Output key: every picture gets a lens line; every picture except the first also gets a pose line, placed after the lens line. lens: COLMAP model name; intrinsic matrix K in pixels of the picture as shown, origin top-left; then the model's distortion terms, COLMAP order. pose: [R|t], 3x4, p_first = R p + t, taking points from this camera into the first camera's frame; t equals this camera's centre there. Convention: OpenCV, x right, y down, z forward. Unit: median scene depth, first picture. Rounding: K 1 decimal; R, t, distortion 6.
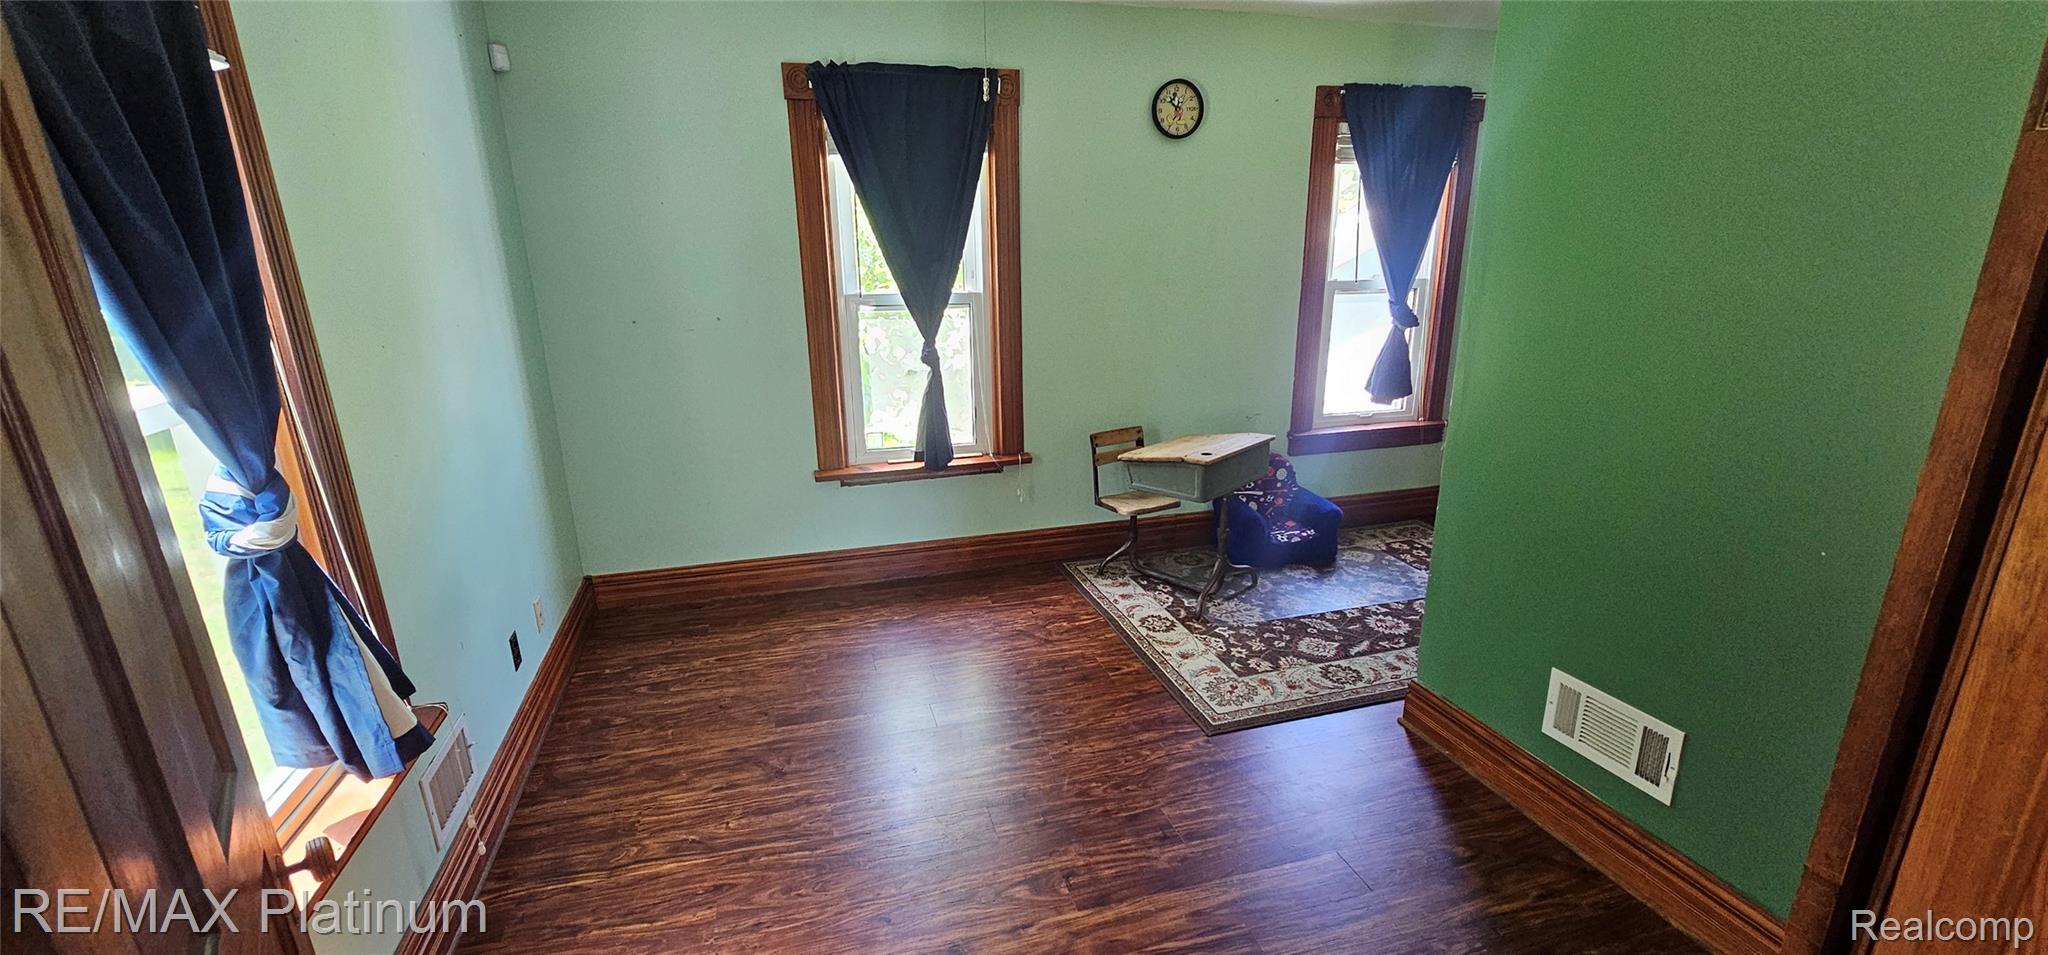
lens RADIAL K [[836.6, 0, 1018.9], [0, 836.6, 485.3], [0, 0, 1]] dist [0.002023, -0.000904]
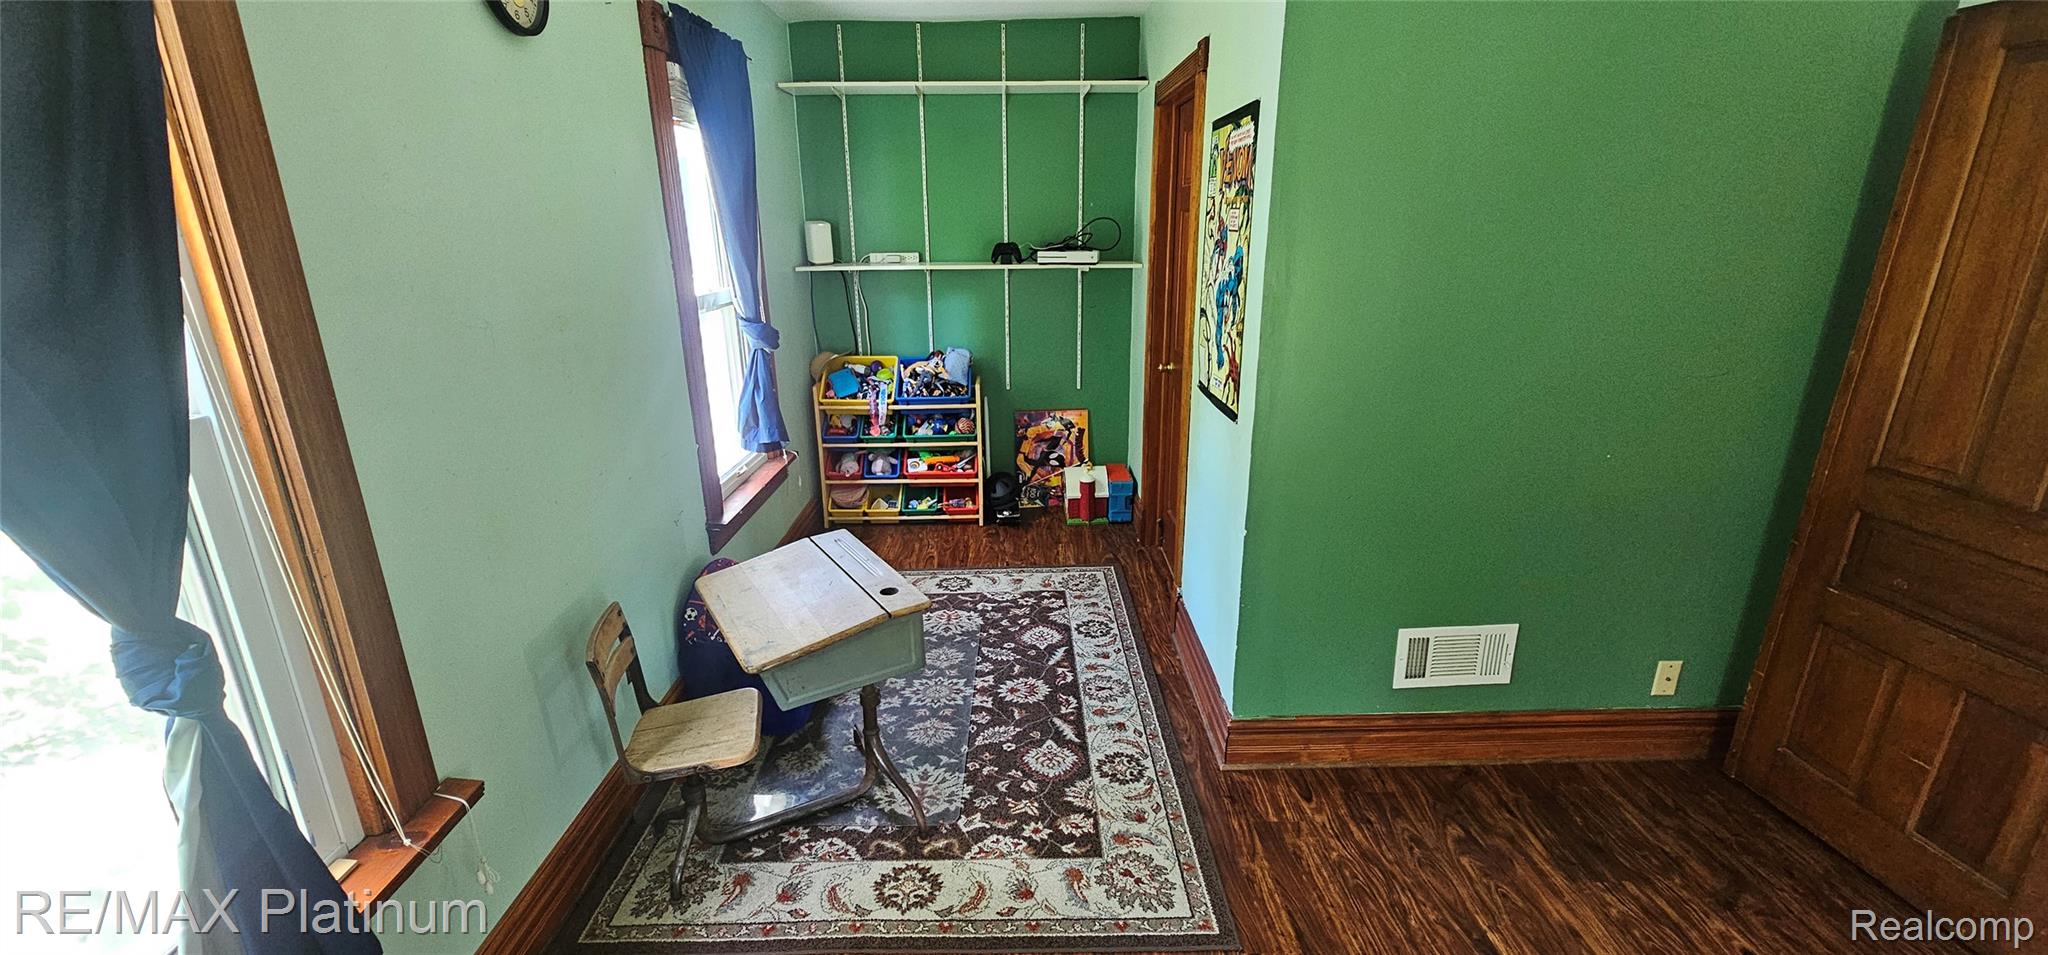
lens RADIAL K [[836.6, 0, 1025.5], [0, 836.6, 477.1], [0, 0, 1]] dist [0.002023, -0.000904]
pose [[0.274664, -0.272921, 0.921994, -0.301423], [0.279750, 0.940075, 0.194935, -0.216132], [-0.919945, 0.204386, 0.334554, 0.725114]]
